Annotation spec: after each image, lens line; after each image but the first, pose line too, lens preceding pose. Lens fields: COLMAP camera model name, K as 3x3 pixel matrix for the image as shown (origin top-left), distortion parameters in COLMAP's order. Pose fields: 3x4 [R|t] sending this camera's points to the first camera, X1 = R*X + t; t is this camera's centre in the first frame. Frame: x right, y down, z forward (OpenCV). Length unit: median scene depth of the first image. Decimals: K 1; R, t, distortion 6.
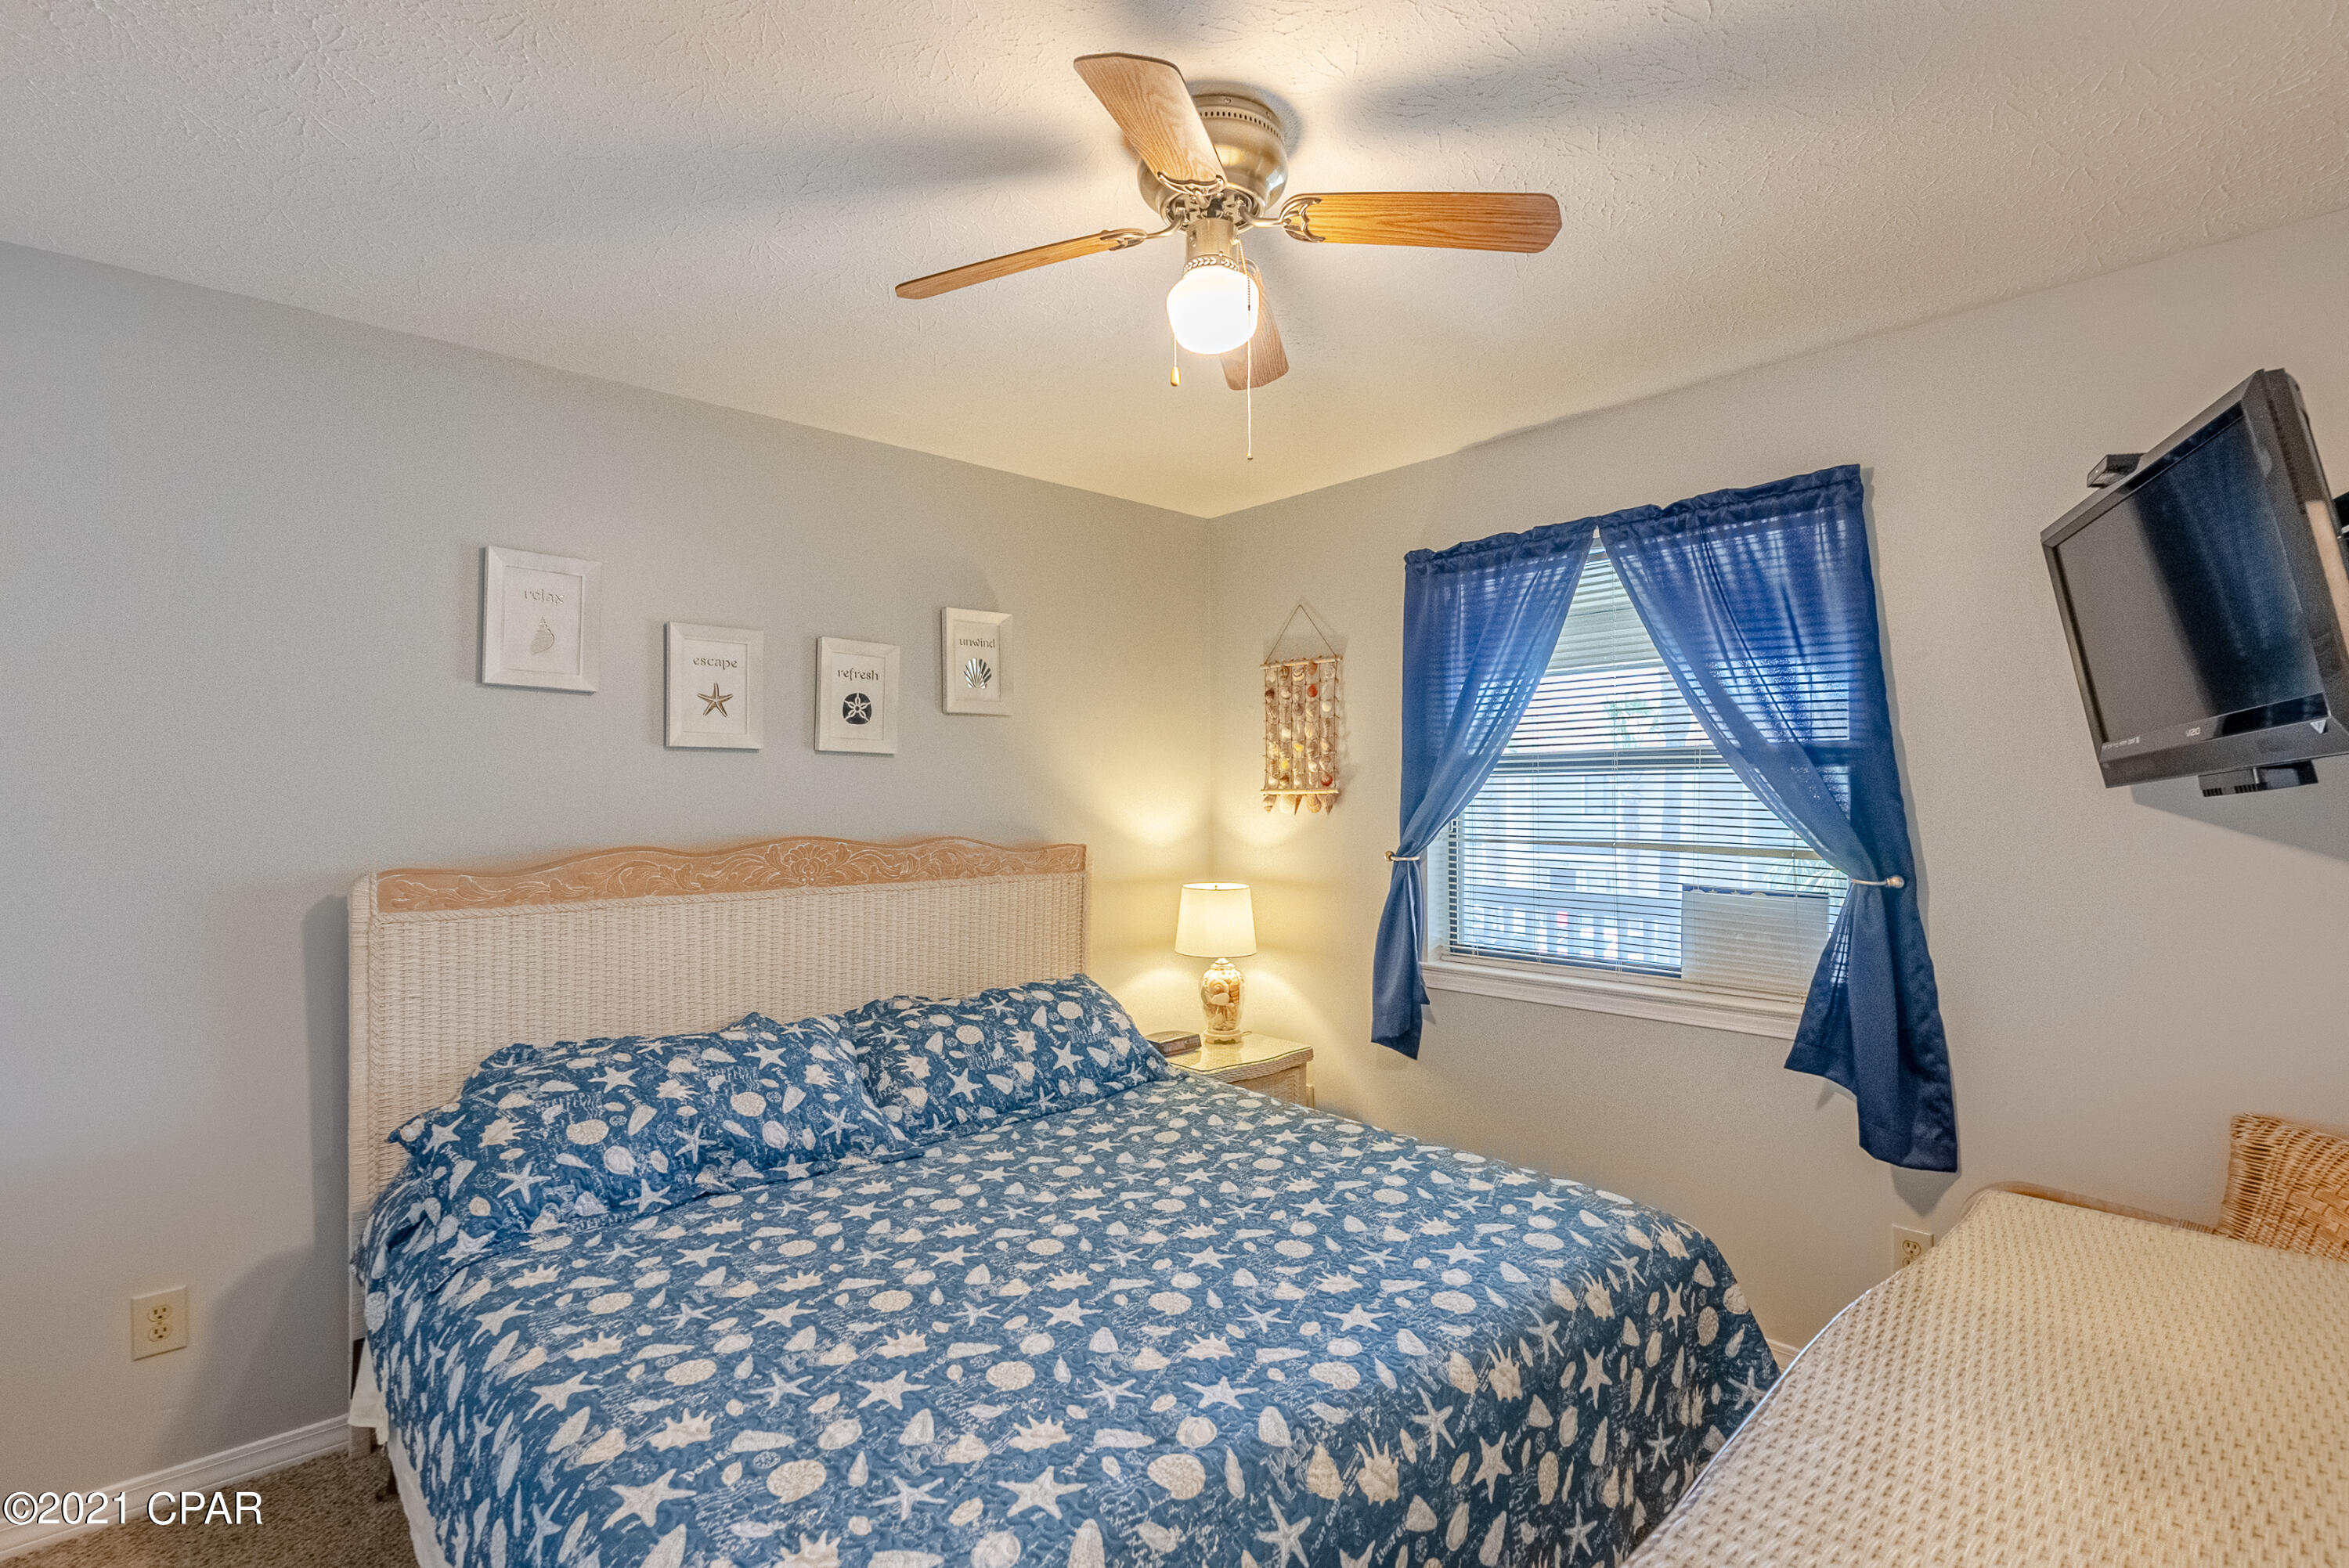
lens RADIAL K [[1074.6, 0, 1160.3], [0, 1074.6, 797.3], [0, 0, 1]] dist [-0.006124, 0.000337]
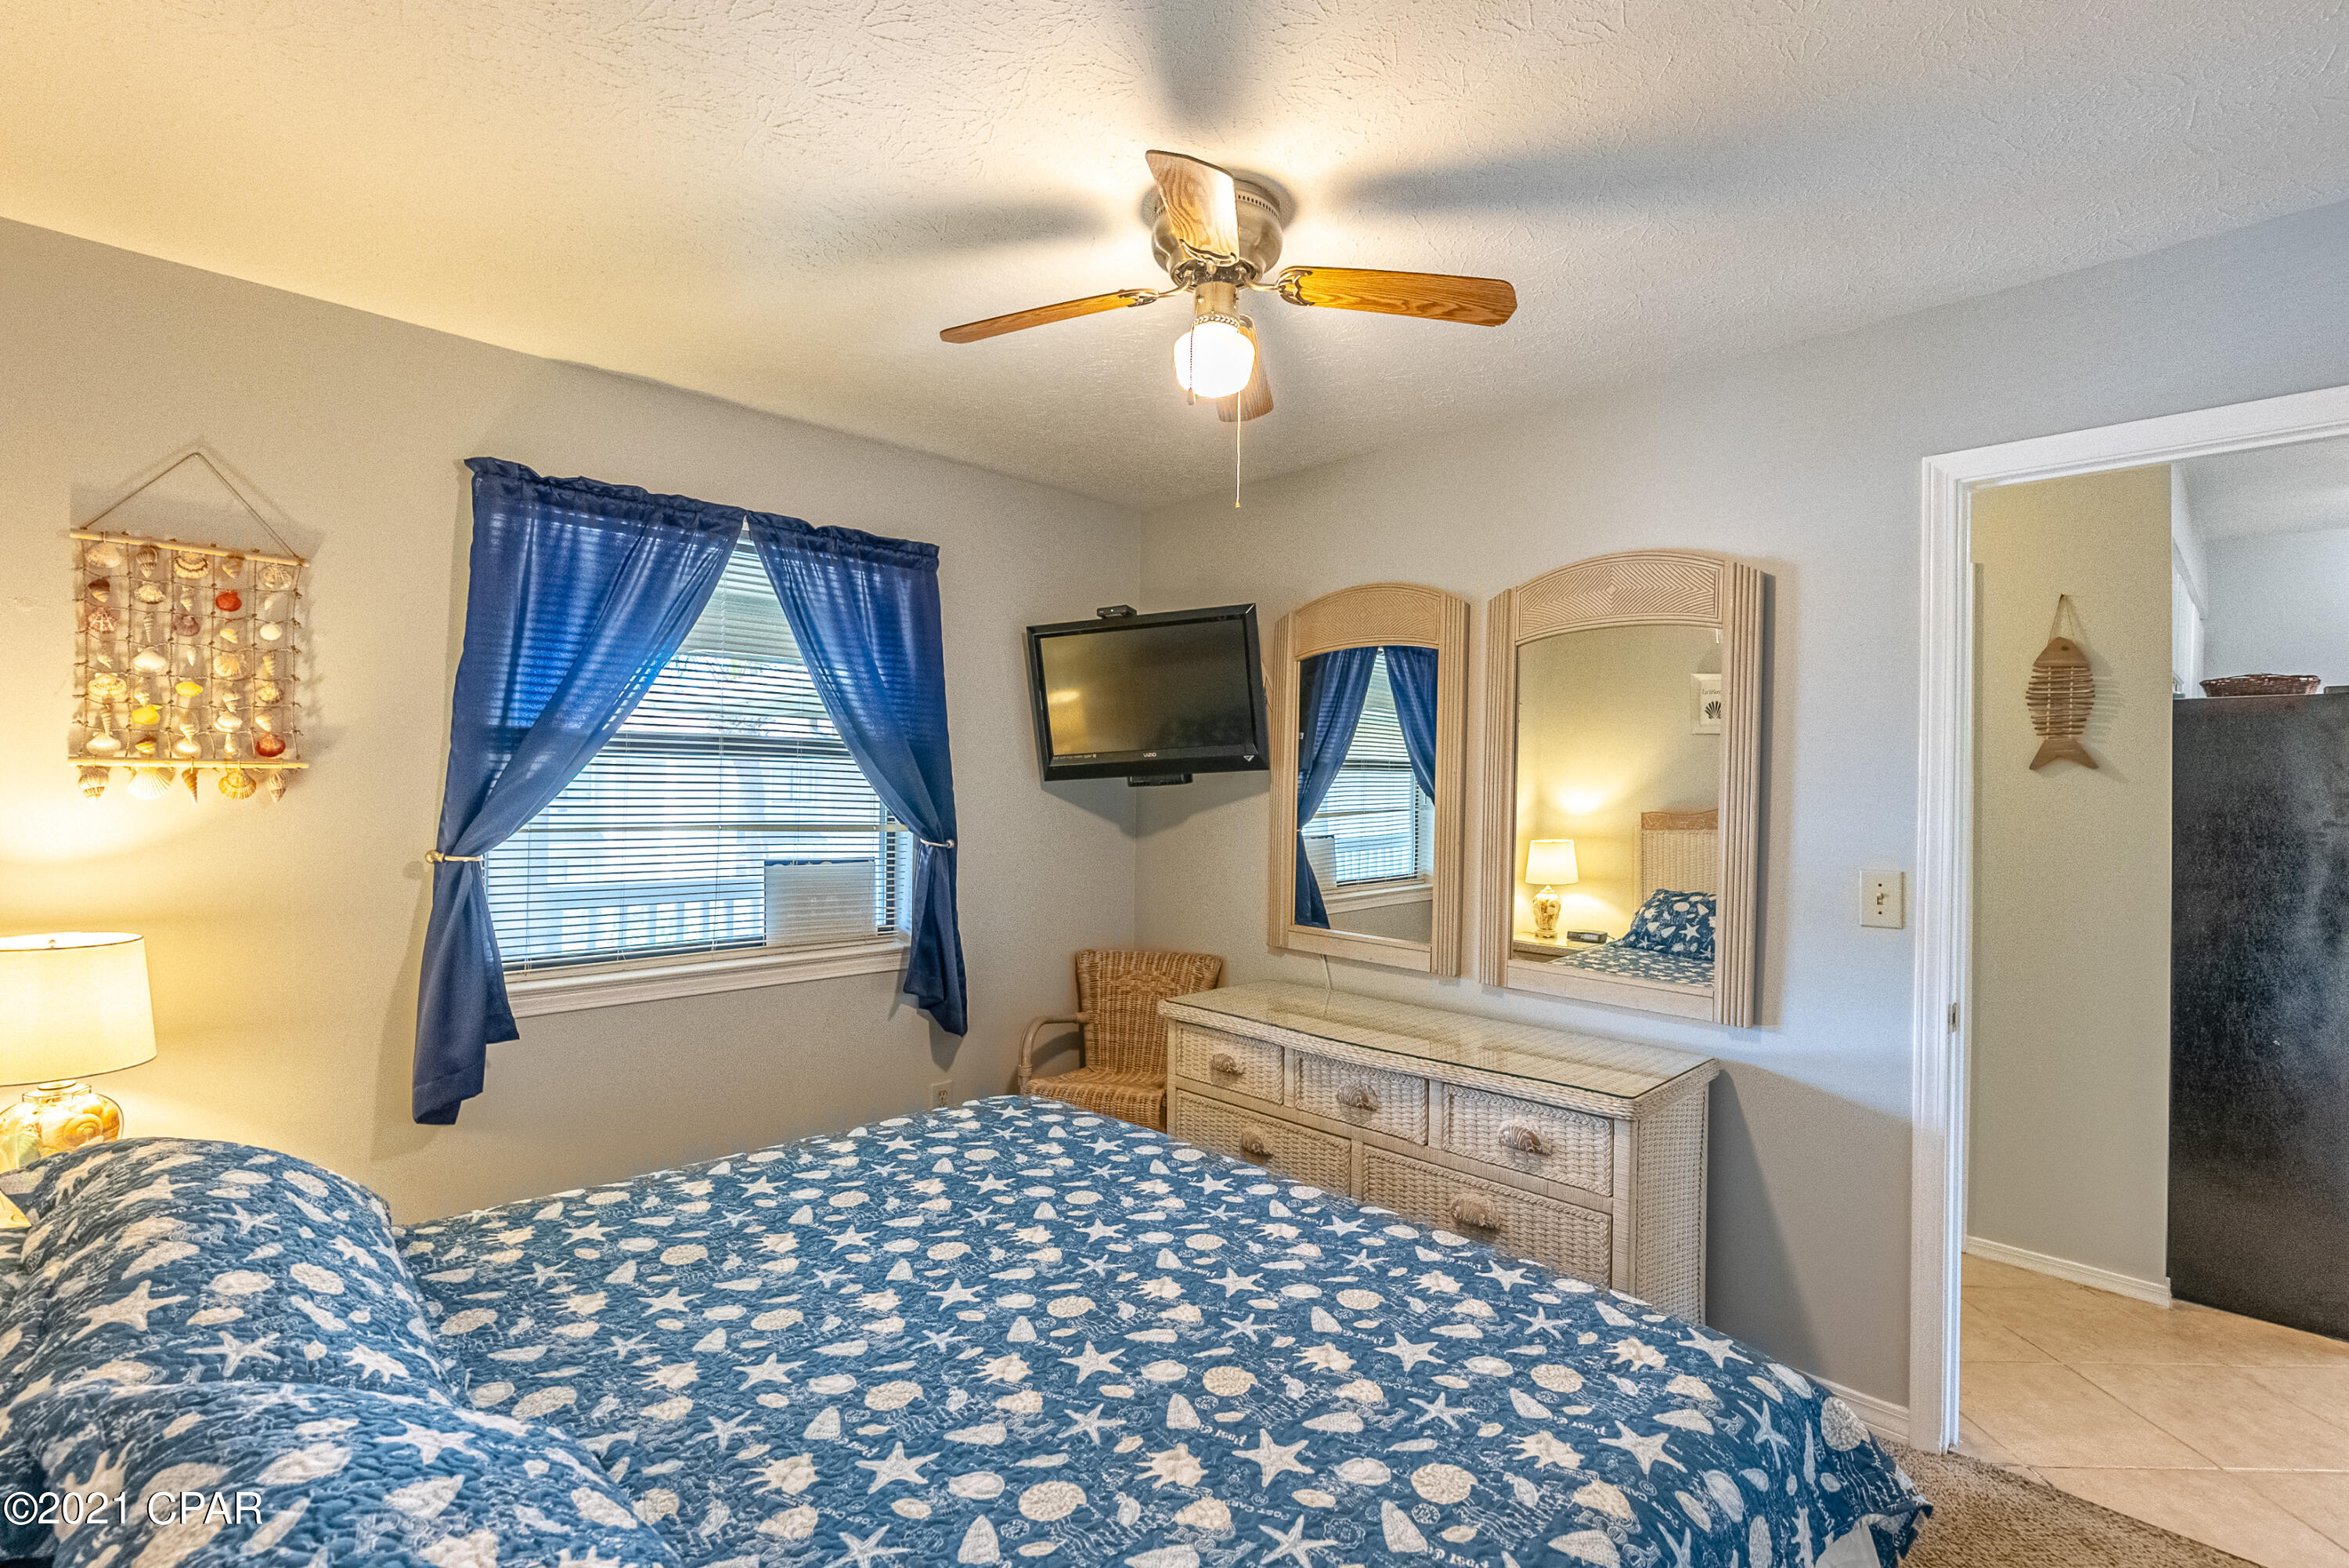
lens RADIAL K [[1074.6, 0, 1161.2], [0, 1074.6, 776.7], [0, 0, 1]] dist [-0.006124, 0.000337]
pose [[-0.035376, 0.013747, 0.999280, -0.619016], [-0.012745, 0.999818, -0.014206, 0.005117], [-0.999293, -0.013238, -0.035194, 0.615143]]
